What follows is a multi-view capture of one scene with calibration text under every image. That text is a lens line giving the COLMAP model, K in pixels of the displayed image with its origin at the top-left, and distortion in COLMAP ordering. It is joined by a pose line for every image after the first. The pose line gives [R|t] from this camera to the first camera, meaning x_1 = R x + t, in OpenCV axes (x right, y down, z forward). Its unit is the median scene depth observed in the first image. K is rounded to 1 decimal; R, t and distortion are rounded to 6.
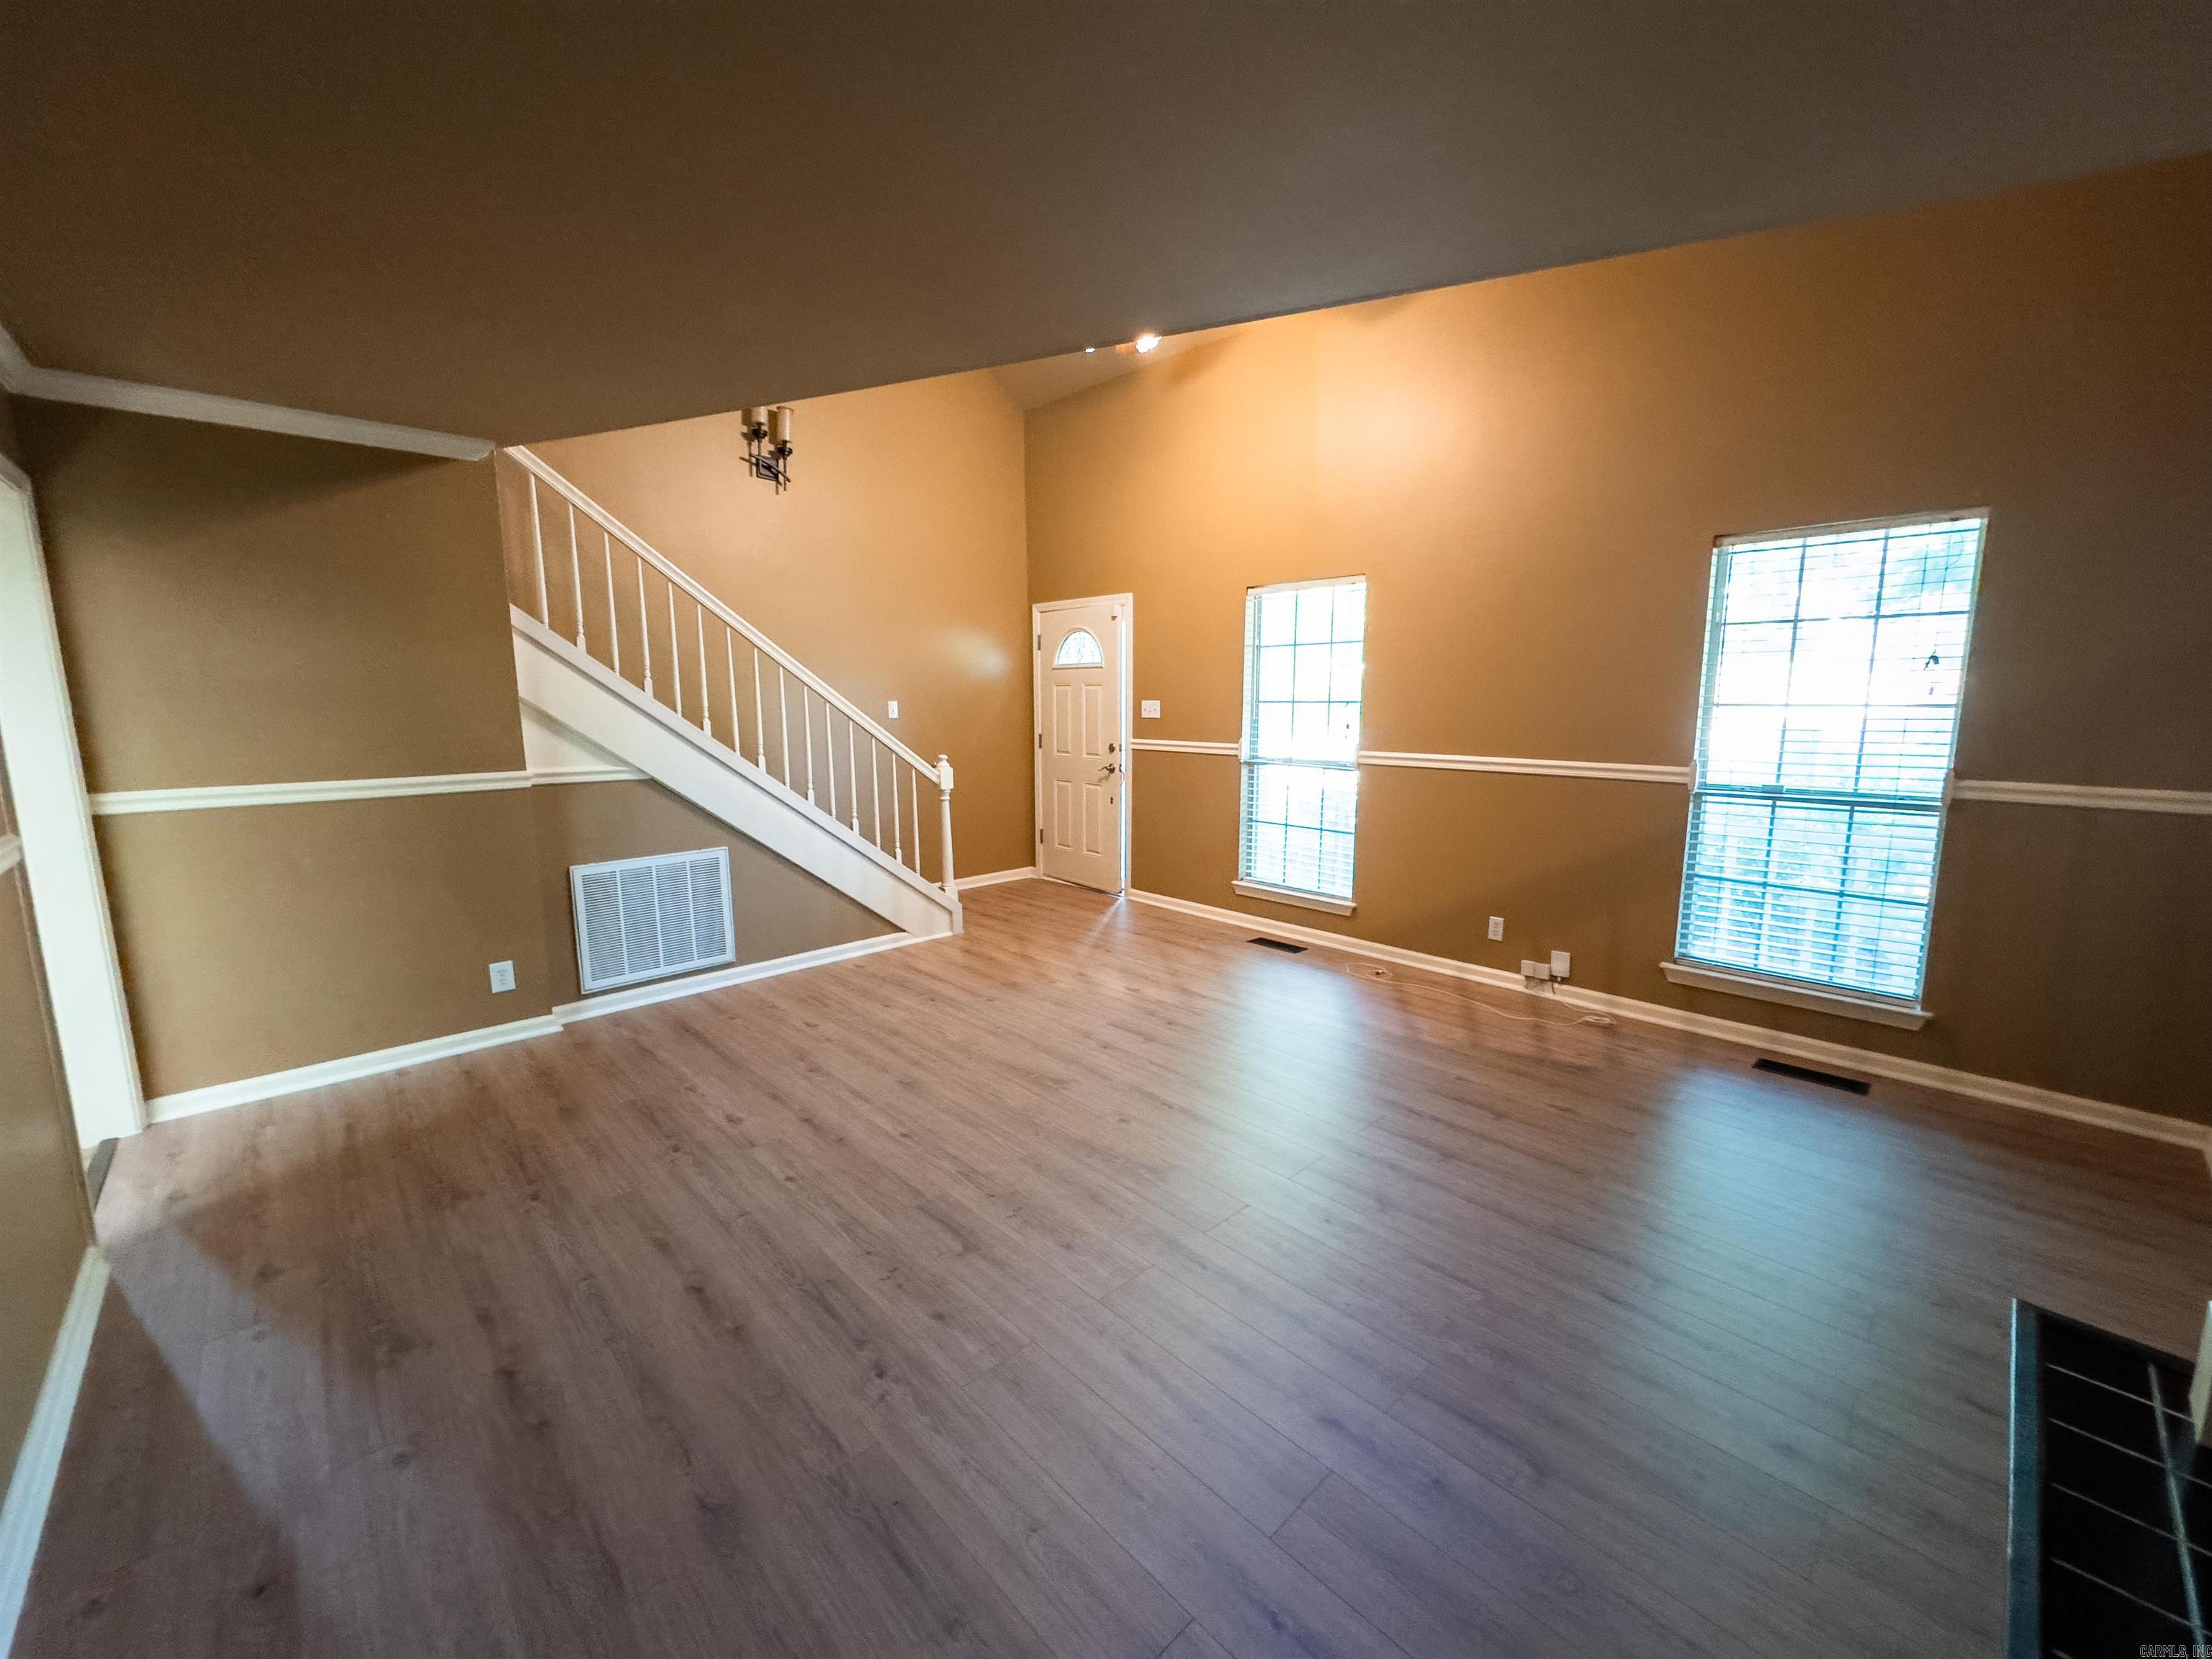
lens RADIAL K [[884.2, 0, 1122.2], [0, 884.2, 835.4], [0, 0, 1]] dist [-0.001007, 0.000029]
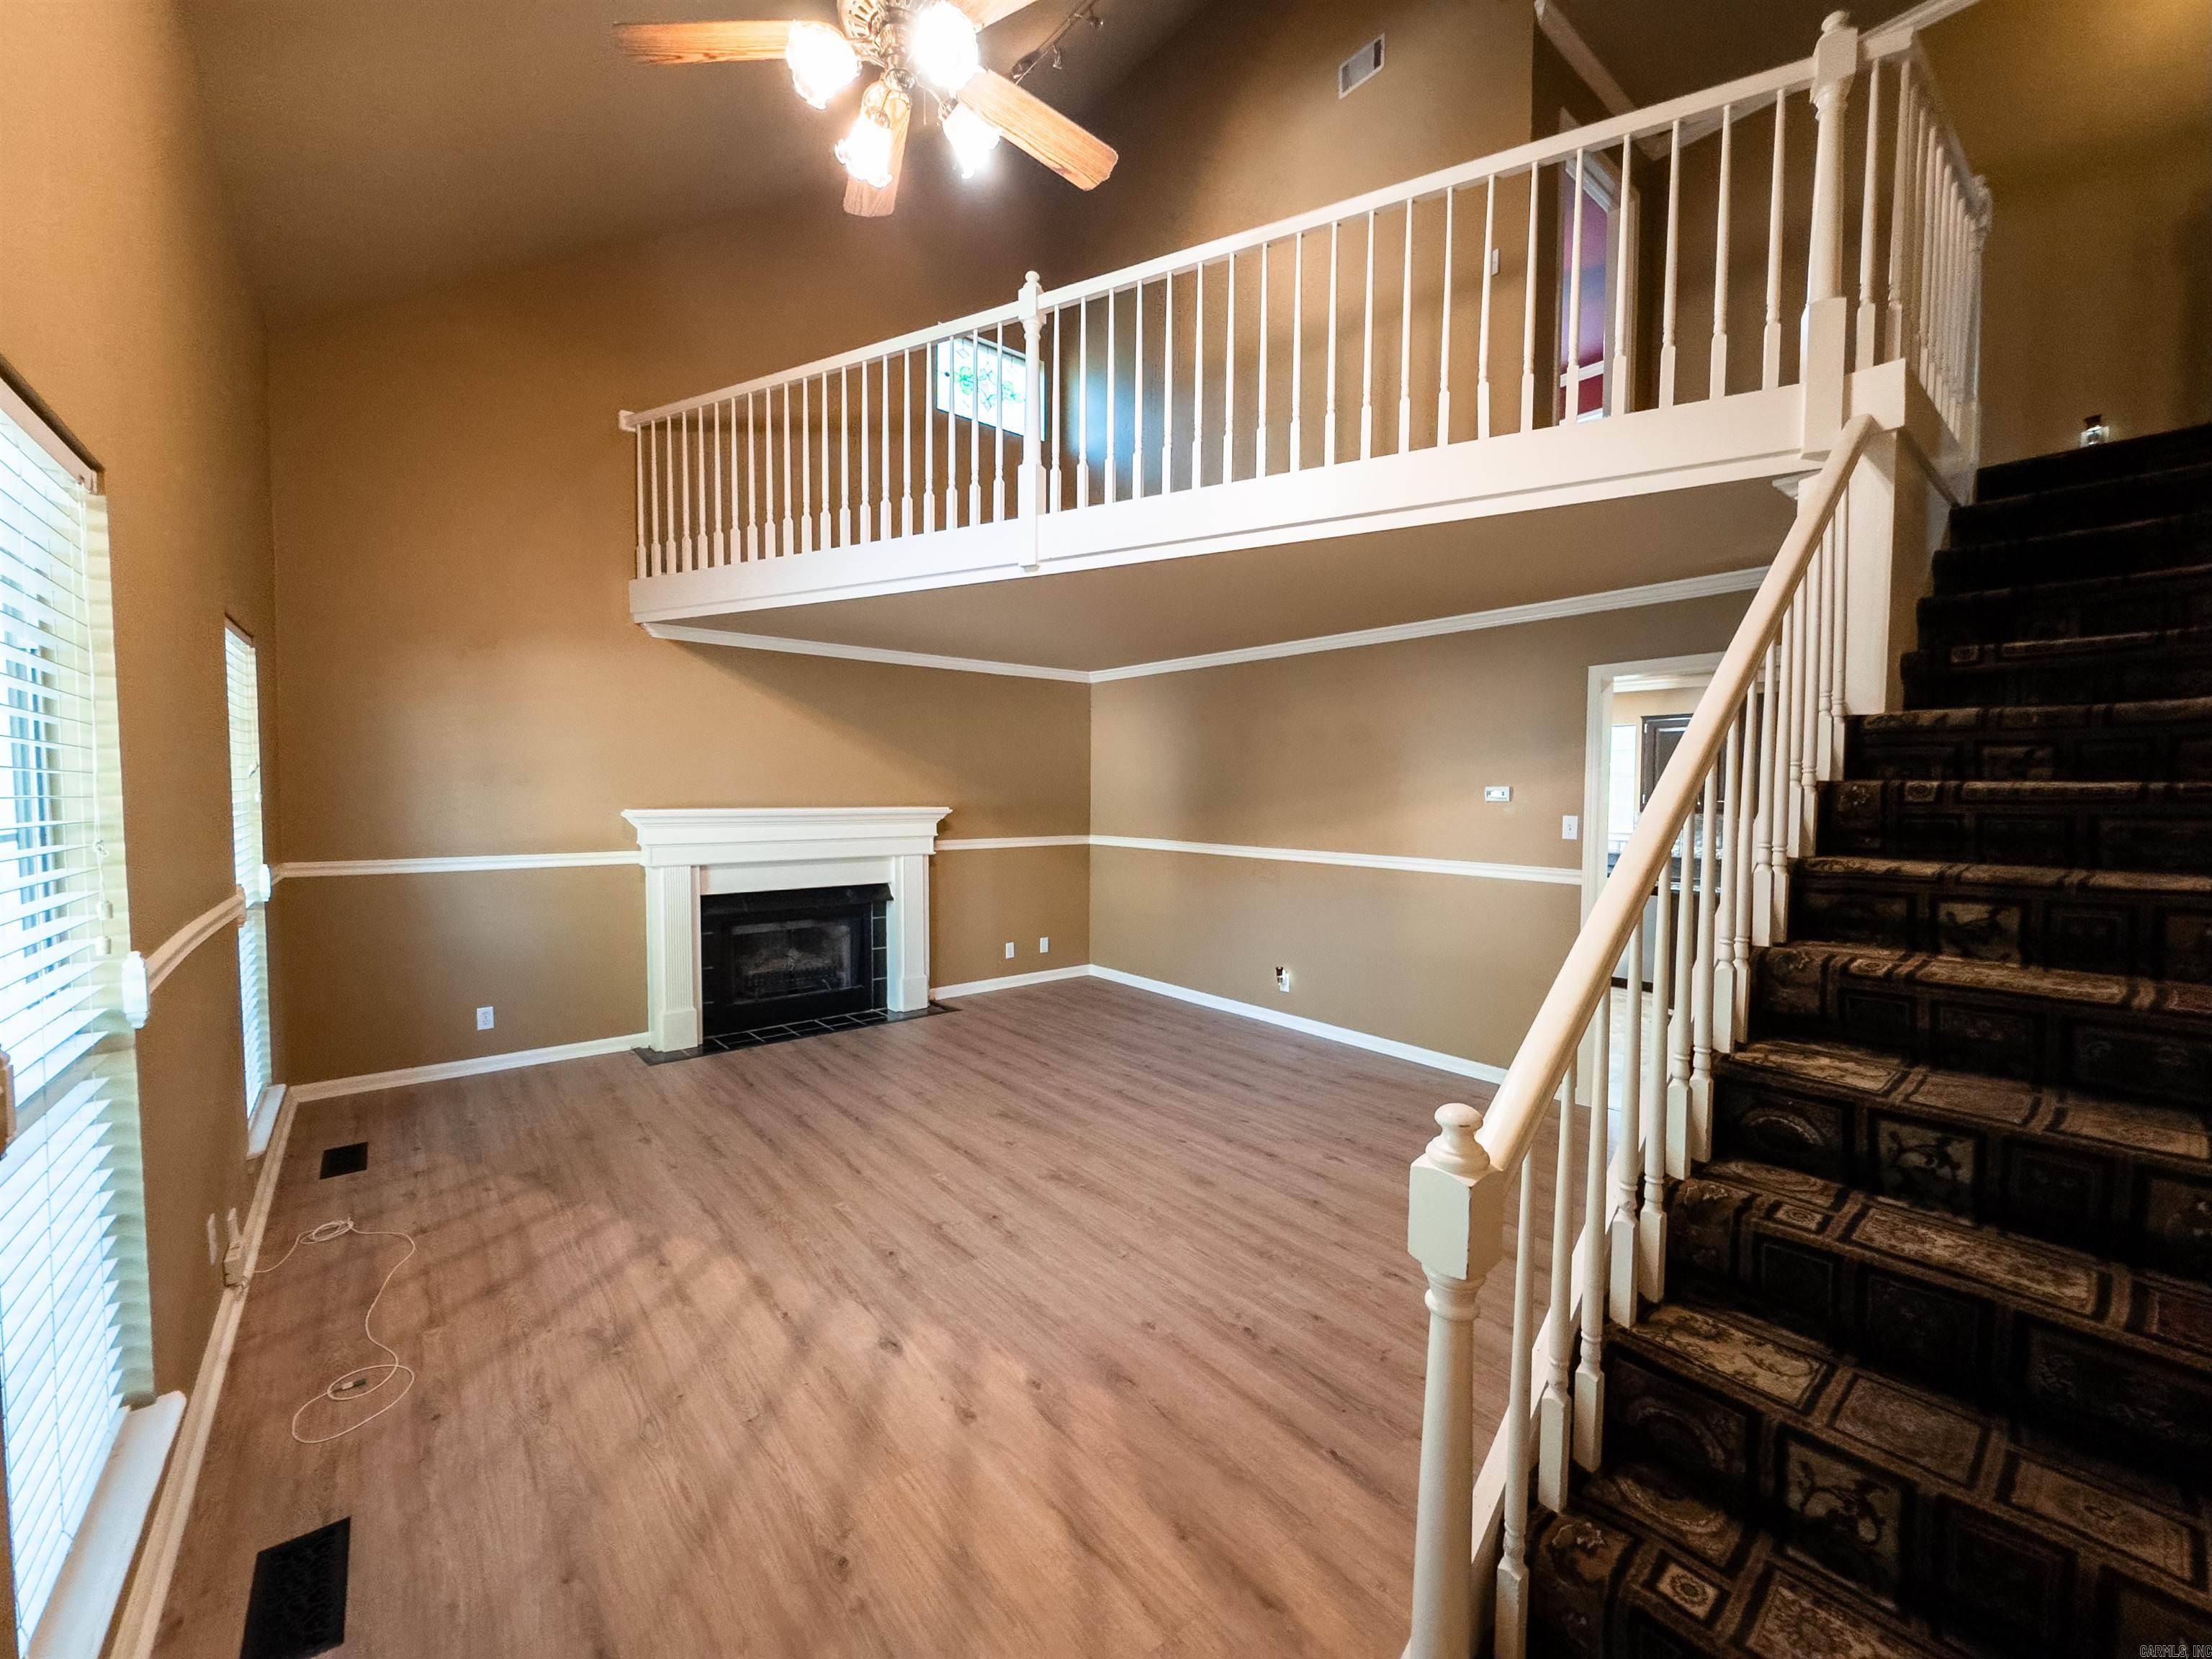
lens RADIAL K [[896.3, 0, 1113.0], [0, 896.3, 825.0], [0, 0, 1]] dist [-0.001244, -0.000178]
pose [[-0.996356, -0.009172, 0.084796, -0.206795], [0.007474, 0.980988, 0.193925, -0.303604], [-0.084963, 0.193852, -0.977345, 1.809650]]
